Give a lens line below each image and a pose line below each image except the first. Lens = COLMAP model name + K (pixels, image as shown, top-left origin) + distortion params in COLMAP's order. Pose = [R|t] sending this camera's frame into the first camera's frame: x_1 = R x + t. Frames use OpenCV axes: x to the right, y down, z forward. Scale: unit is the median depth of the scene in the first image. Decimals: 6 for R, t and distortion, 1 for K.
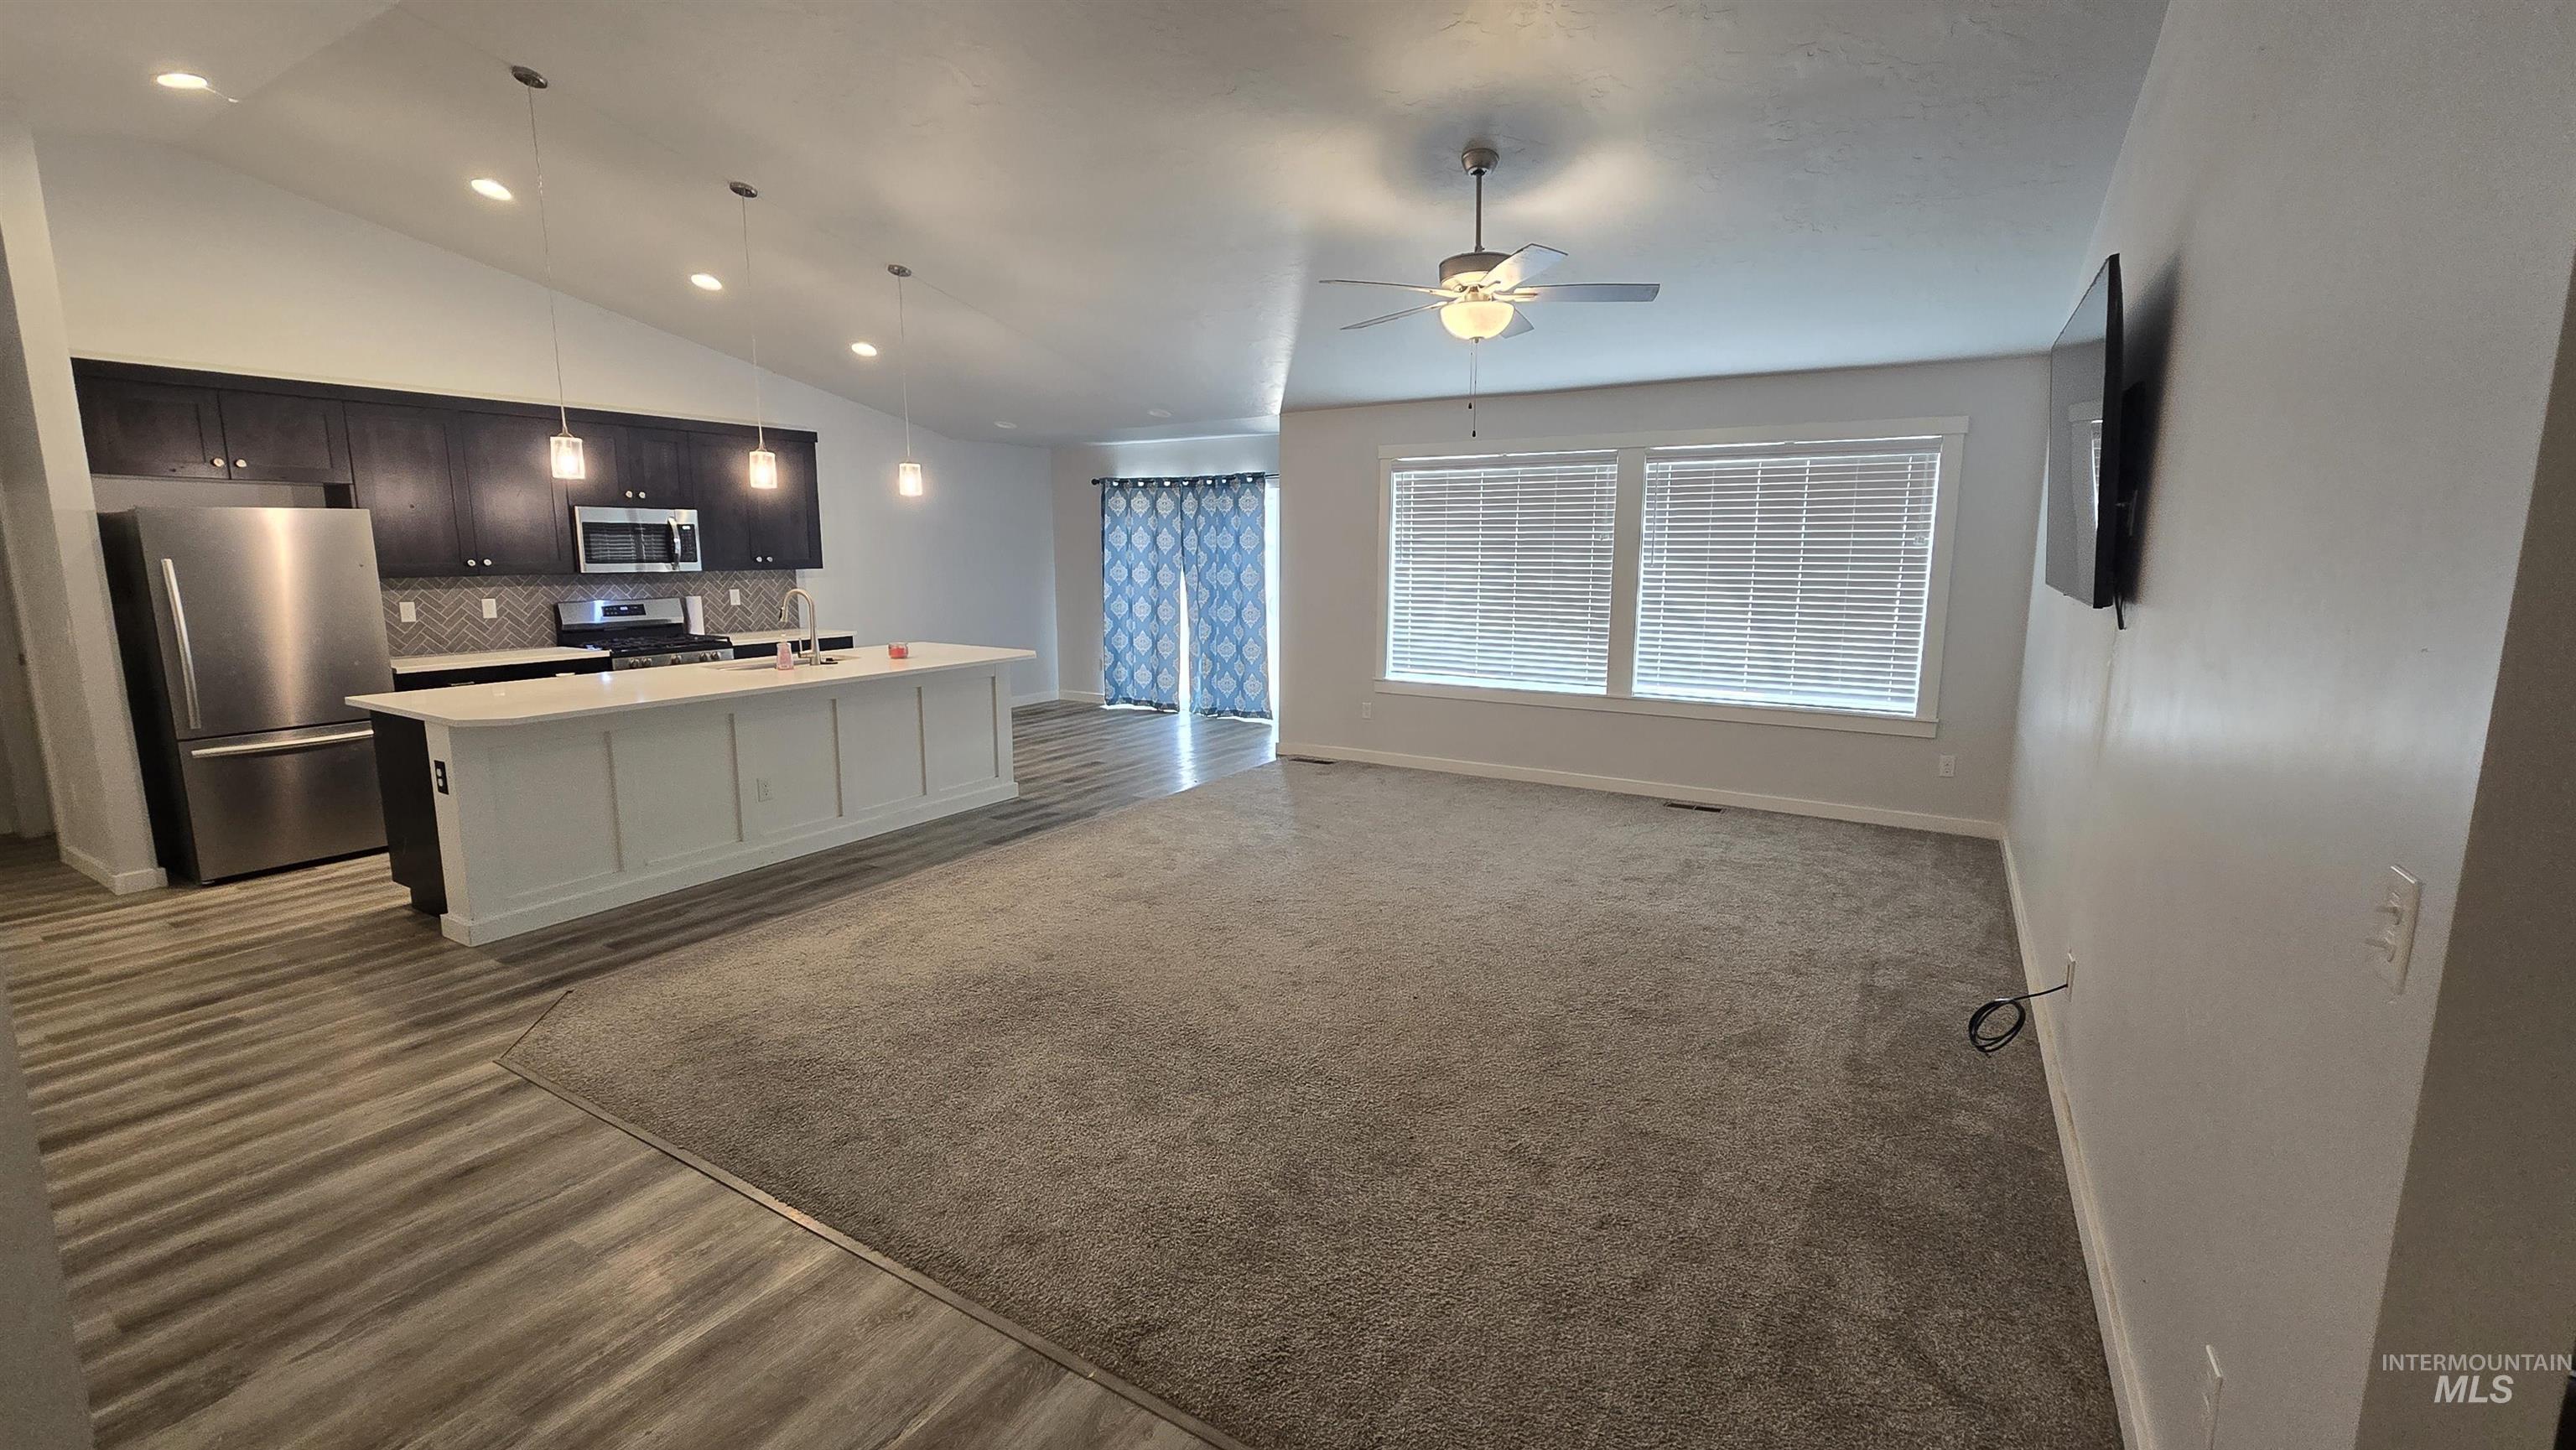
lens RADIAL K [[1051.7, 0, 1278.4], [0, 1051.7, 716.8], [0, 0, 1]] dist [0.000702, 0.000178]
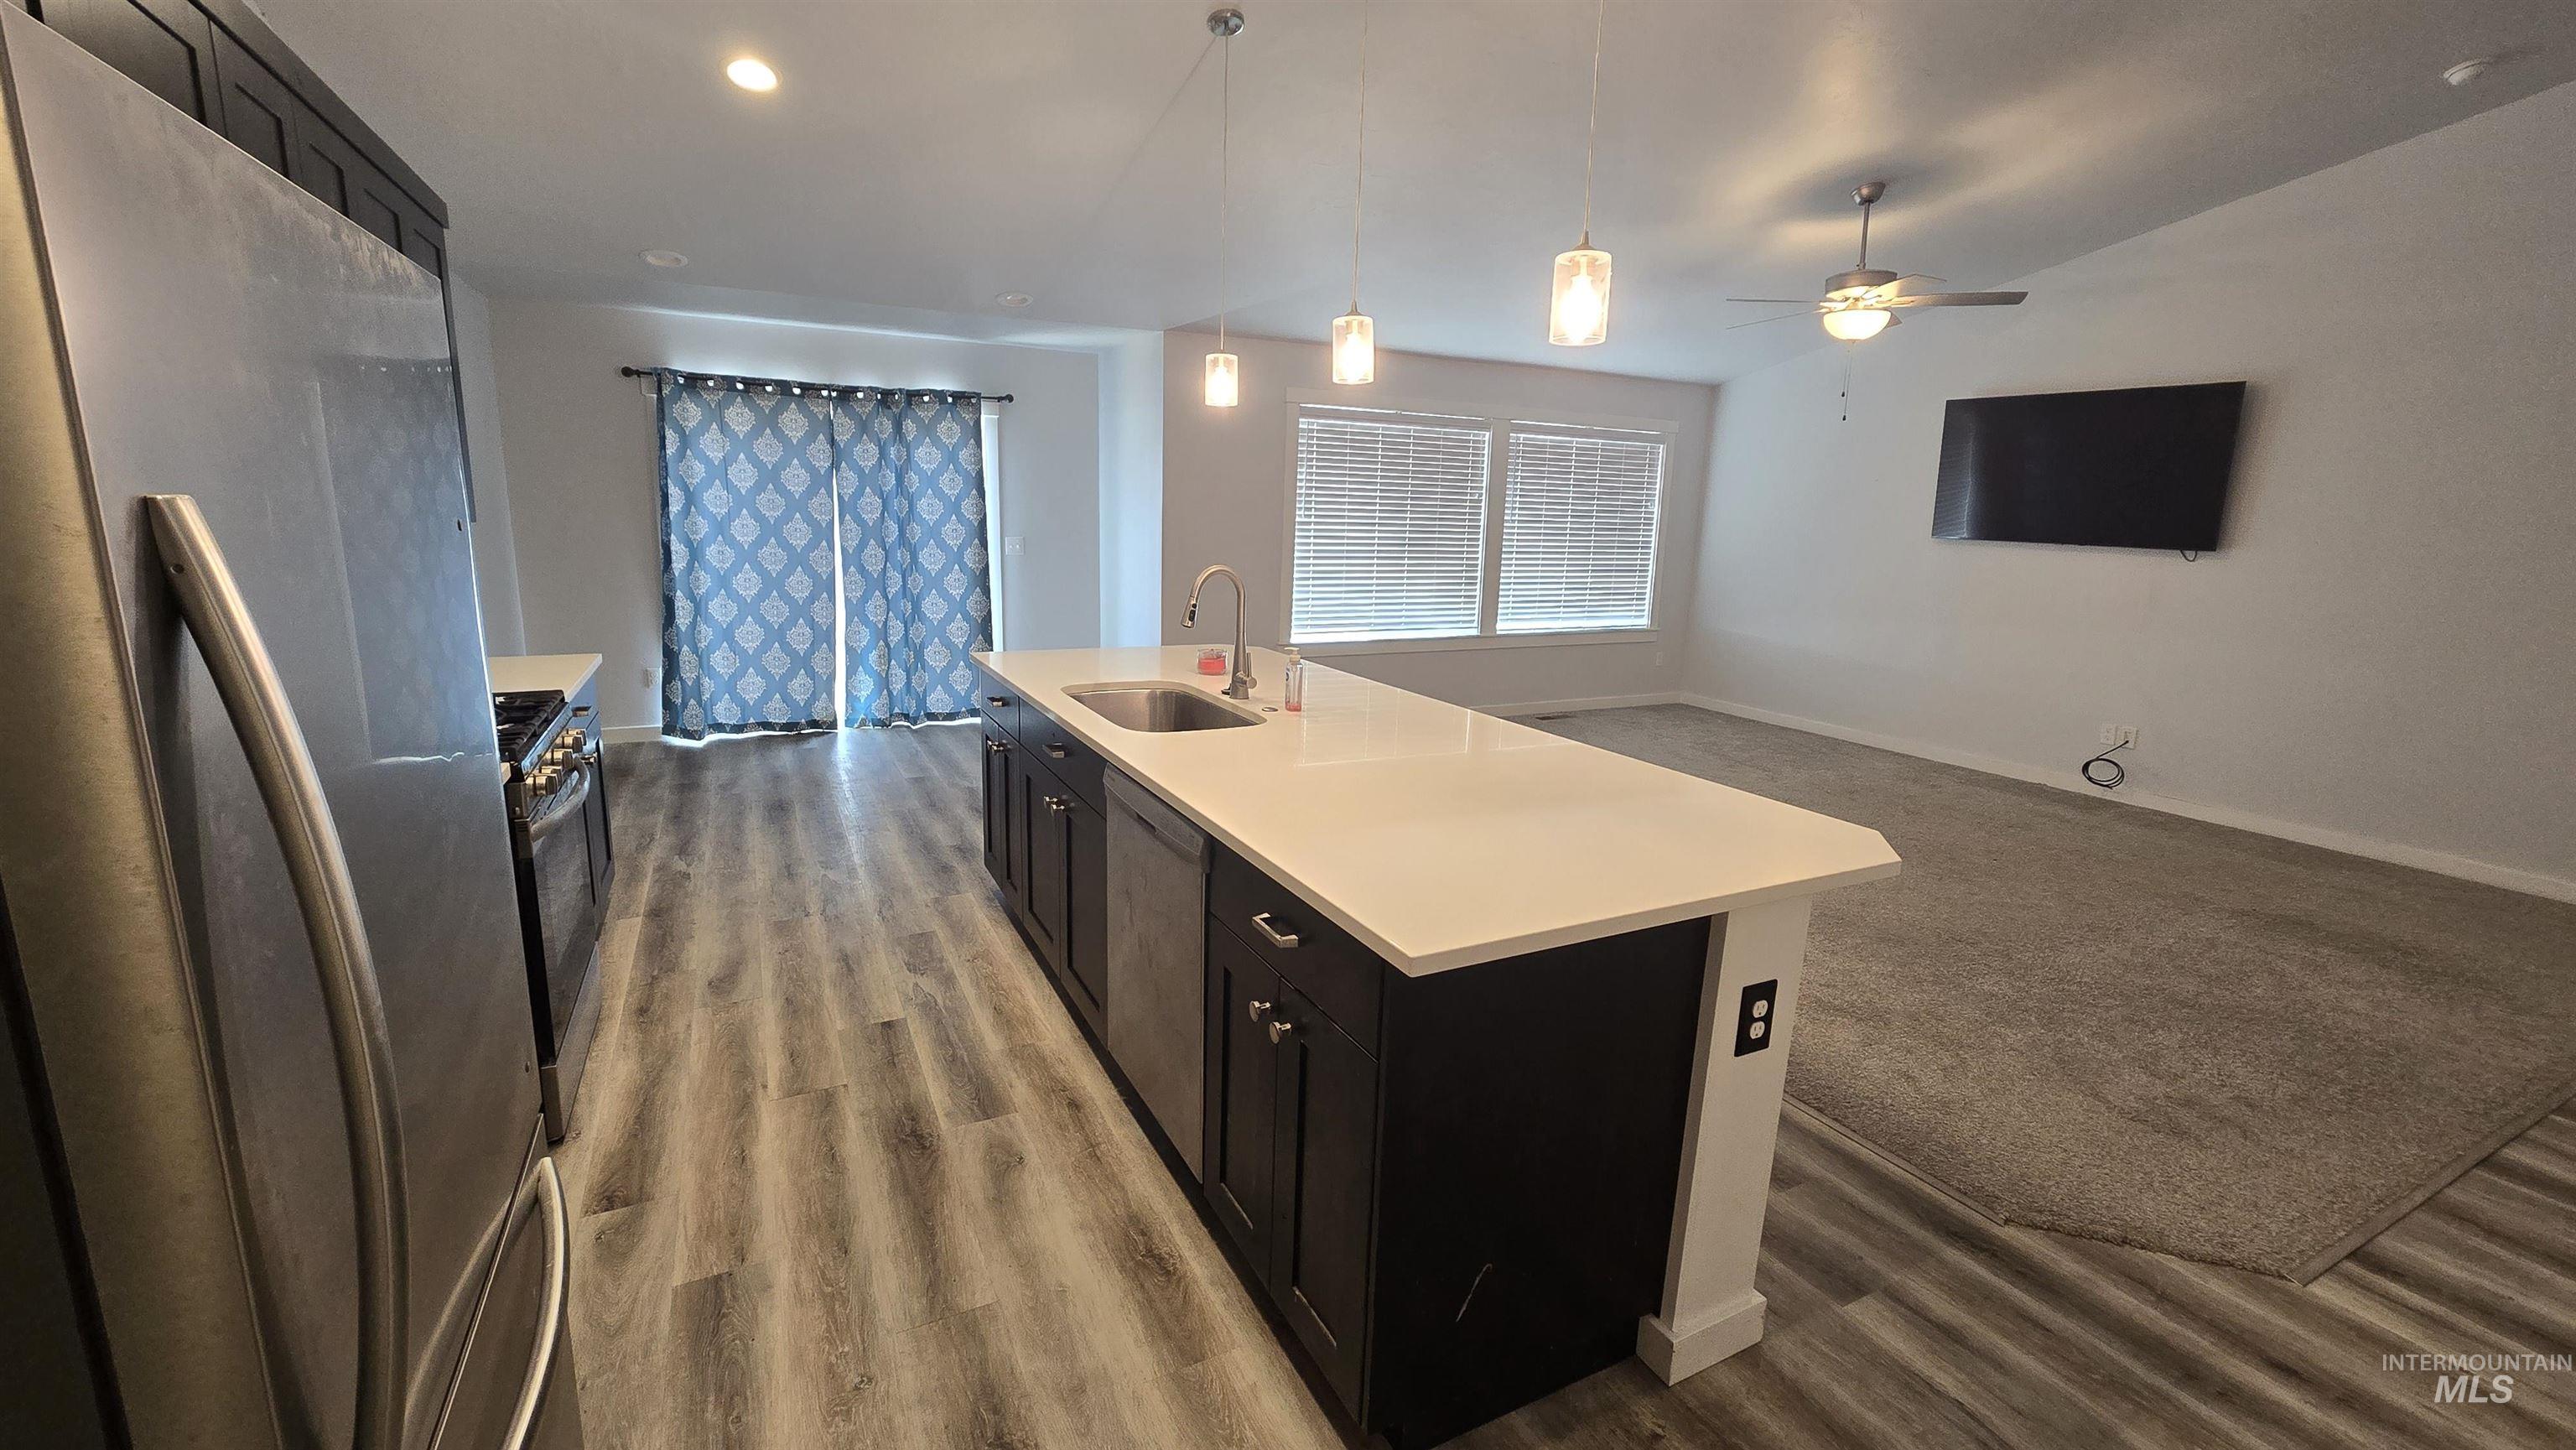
lens RADIAL K [[1051.7, 0, 1278.4], [0, 1051.7, 716.8], [0, 0, 1]] dist [0.000702, 0.000178]
pose [[0.522588, -0.155786, 0.838232, -0.720075], [0.112603, 0.987164, 0.113264, -0.080762], [-0.845117, 0.035197, 0.533421, 0.534984]]
